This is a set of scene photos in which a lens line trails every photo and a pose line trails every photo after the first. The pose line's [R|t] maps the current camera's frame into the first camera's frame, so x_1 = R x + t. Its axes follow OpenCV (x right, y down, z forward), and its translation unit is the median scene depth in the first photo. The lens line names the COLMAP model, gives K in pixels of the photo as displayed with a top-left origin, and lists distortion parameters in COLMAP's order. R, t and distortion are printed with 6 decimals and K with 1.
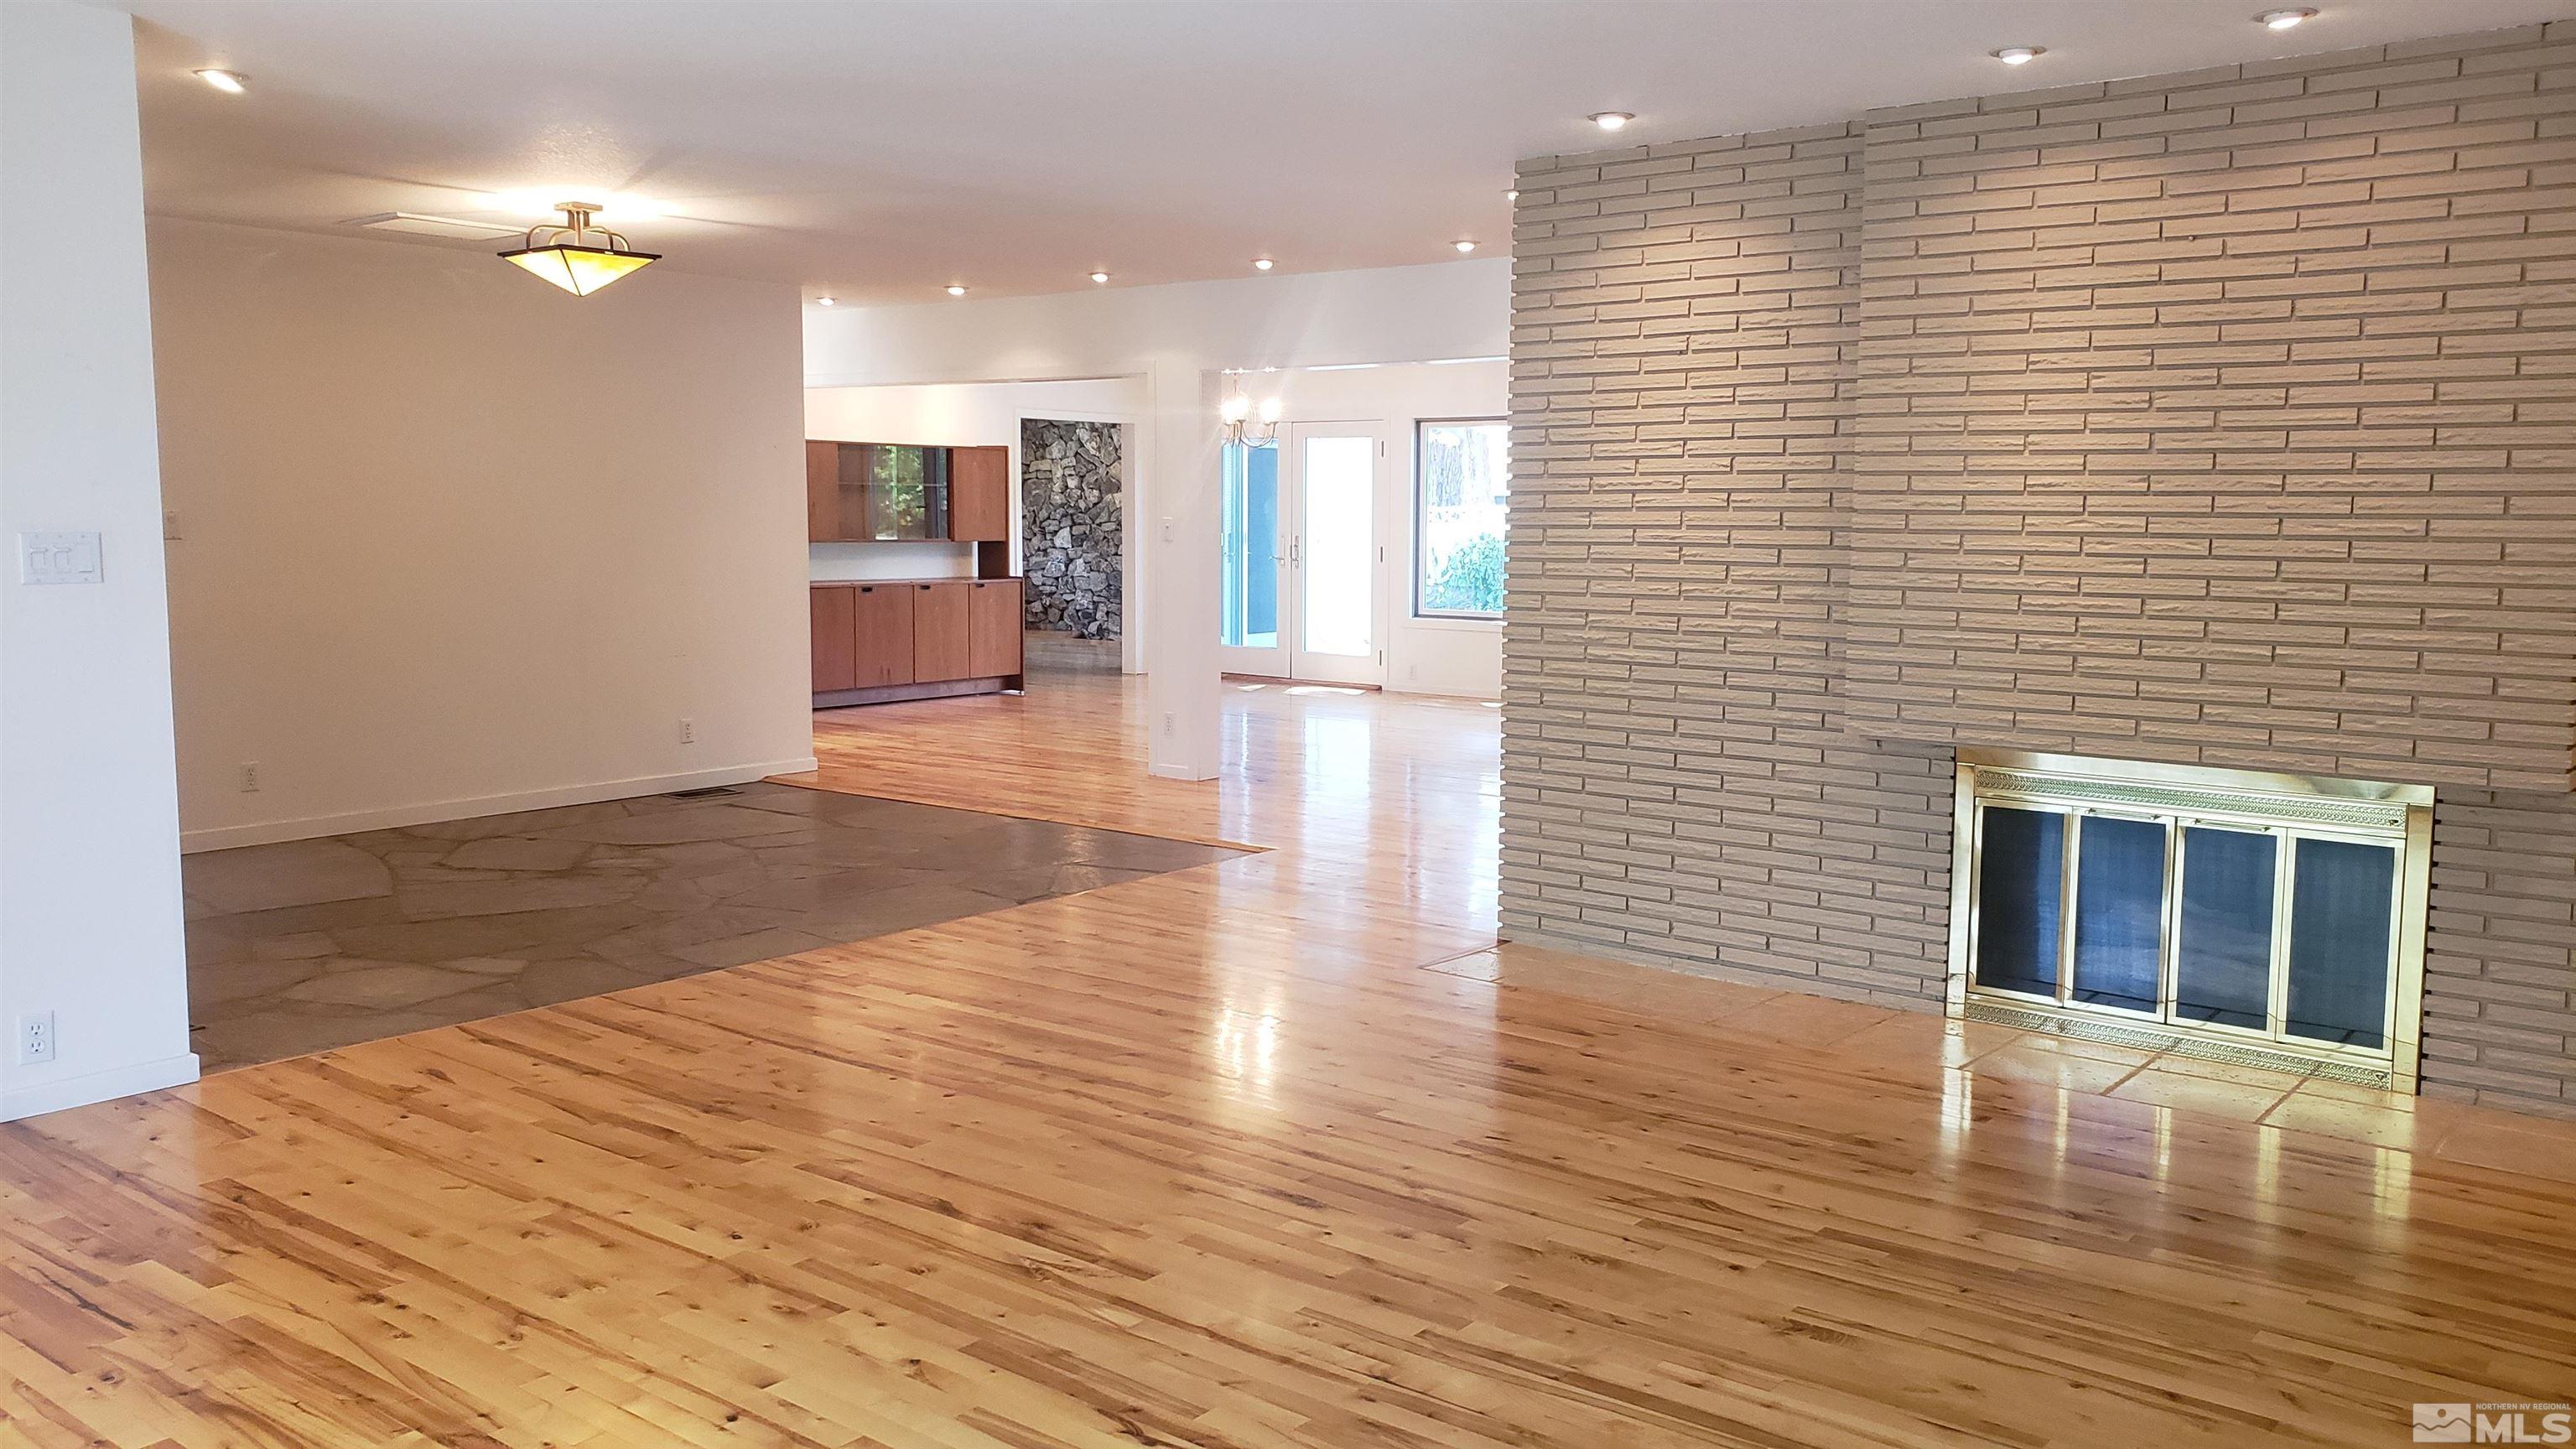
lens RADIAL K [[2044.7, 0, 1291.0], [0, 2044.7, 723.5], [0, 0, 1]] dist [0.028630, 0.030847]
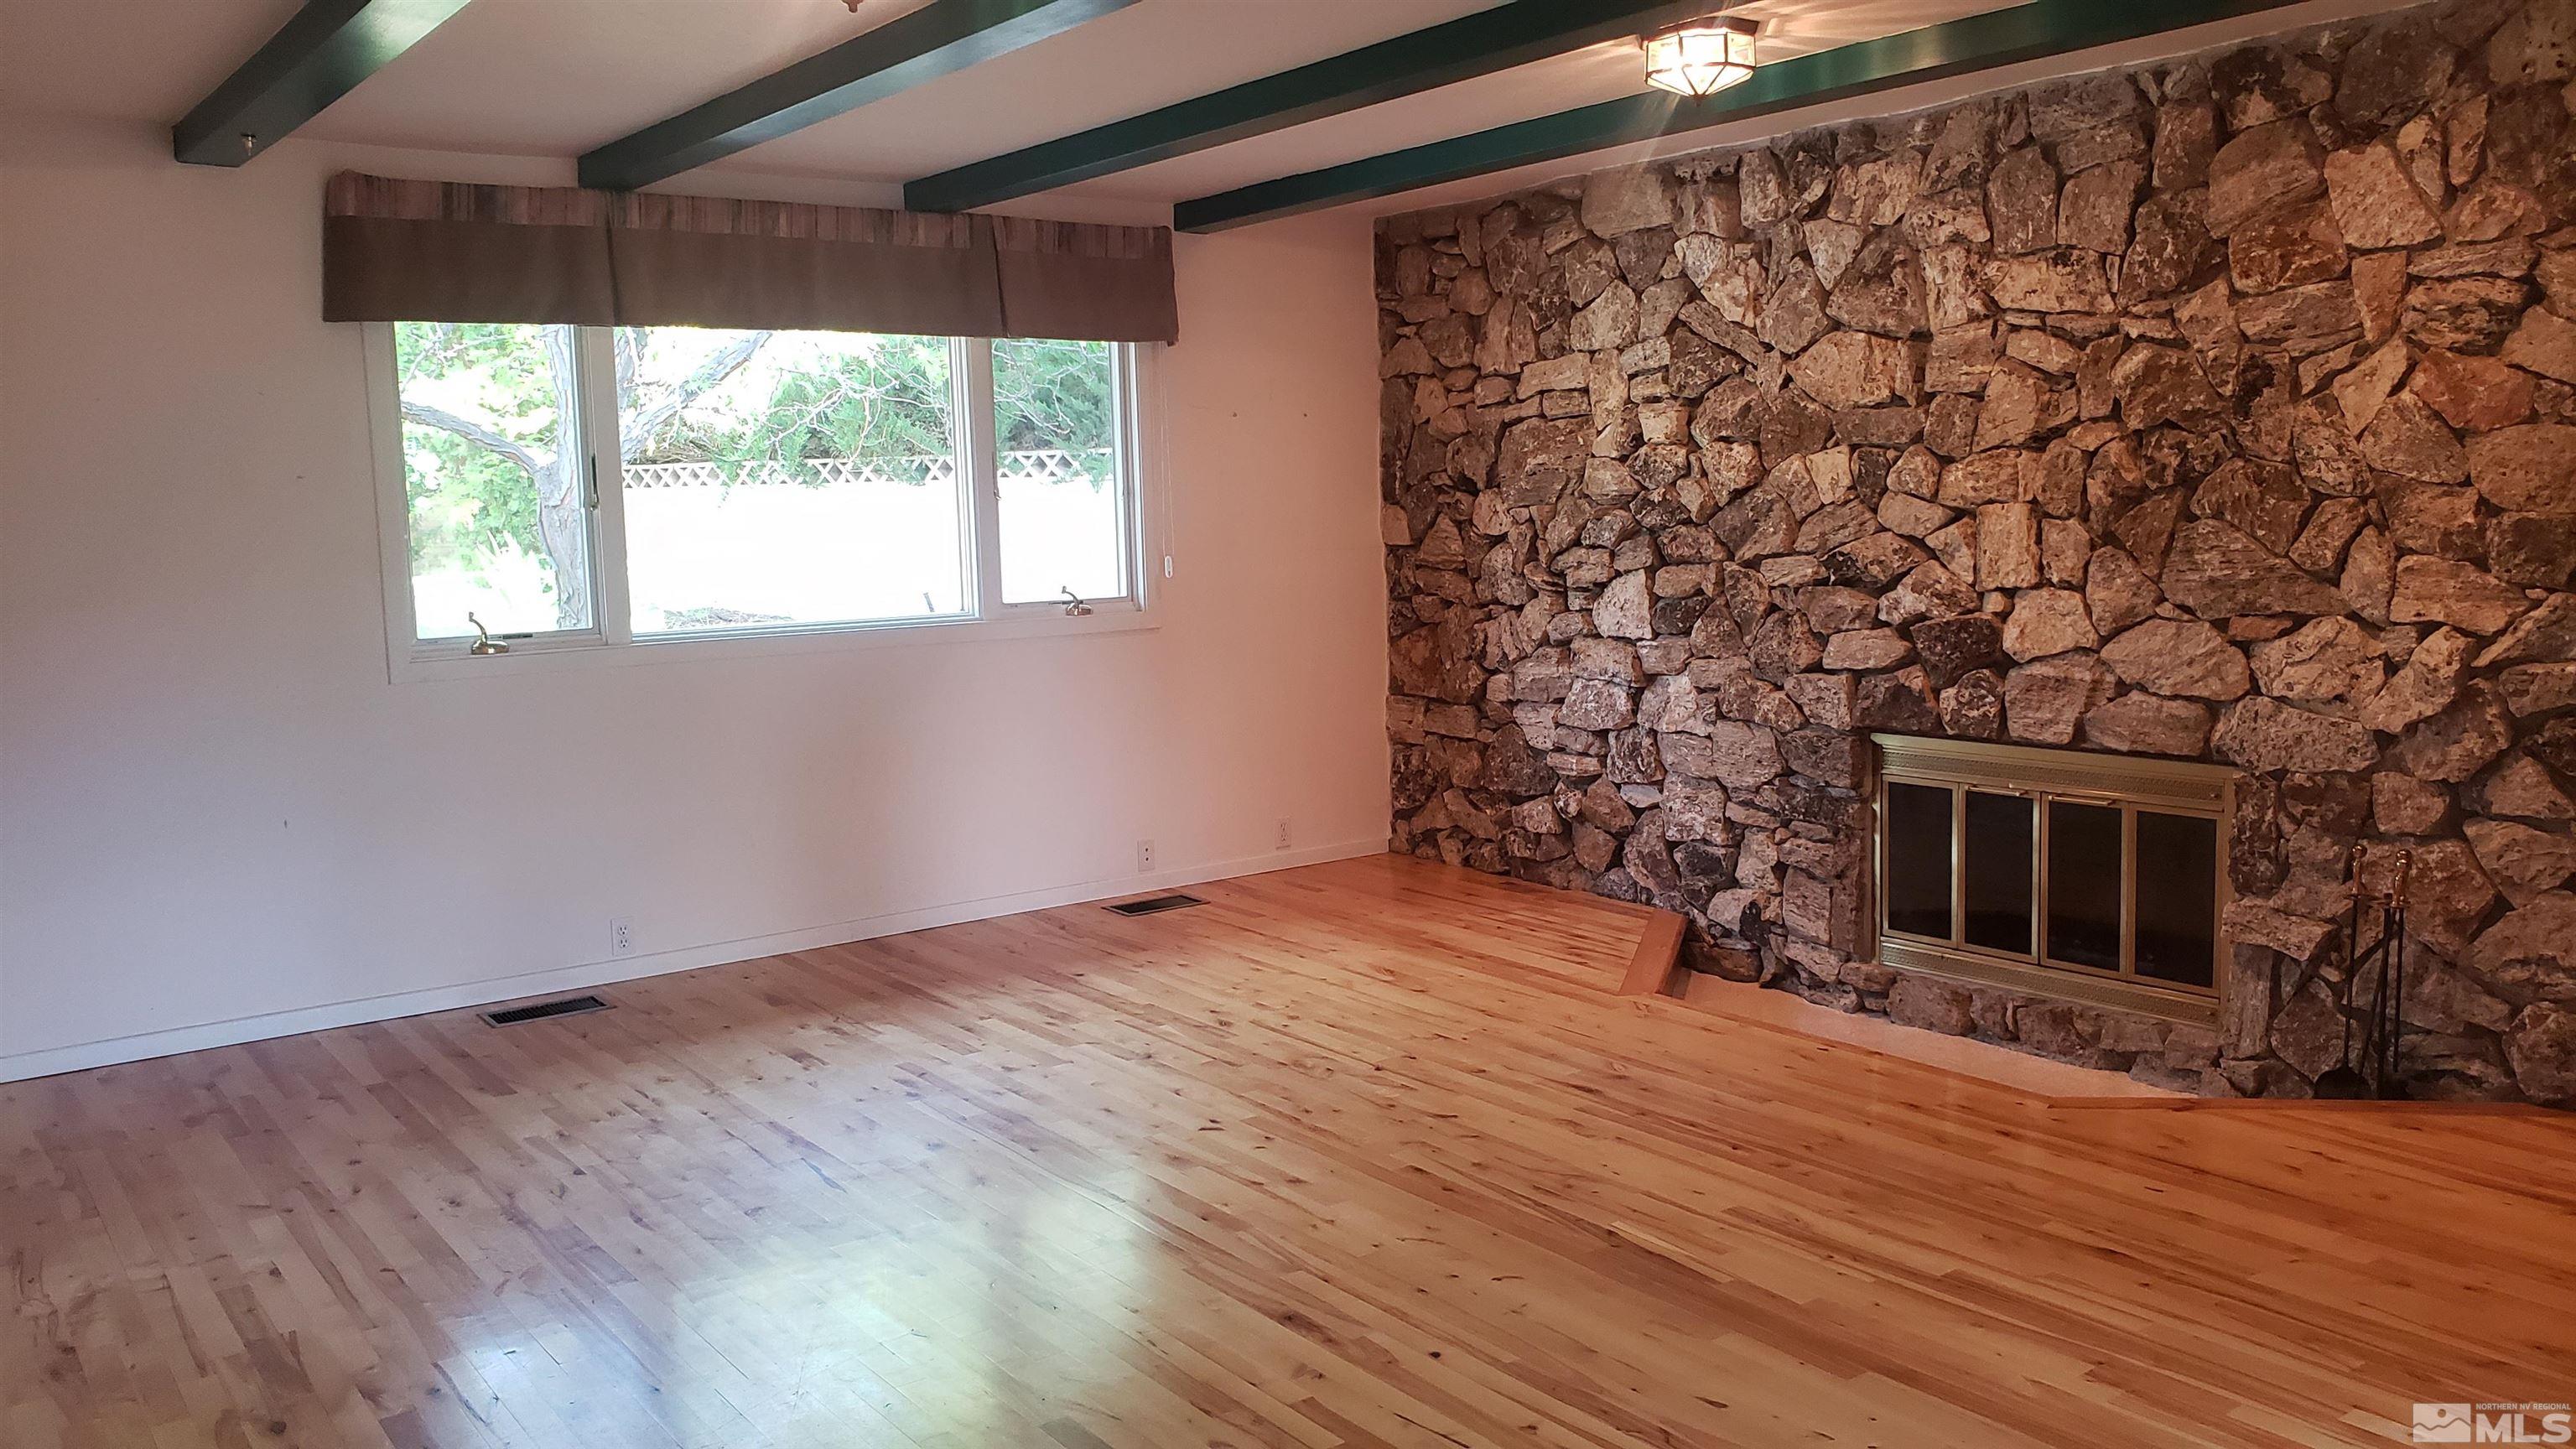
lens RADIAL K [[2044.7, 0, 1286.5], [0, 2044.7, 724.4], [0, 0, 1]] dist [0.028630, 0.030847]
pose [[0.968471, 0.005285, -0.249070, -0.084316], [-0.005137, 0.999986, 0.001243, -0.073488], [0.249074, 0.000075, 0.968485, 0.692641]]
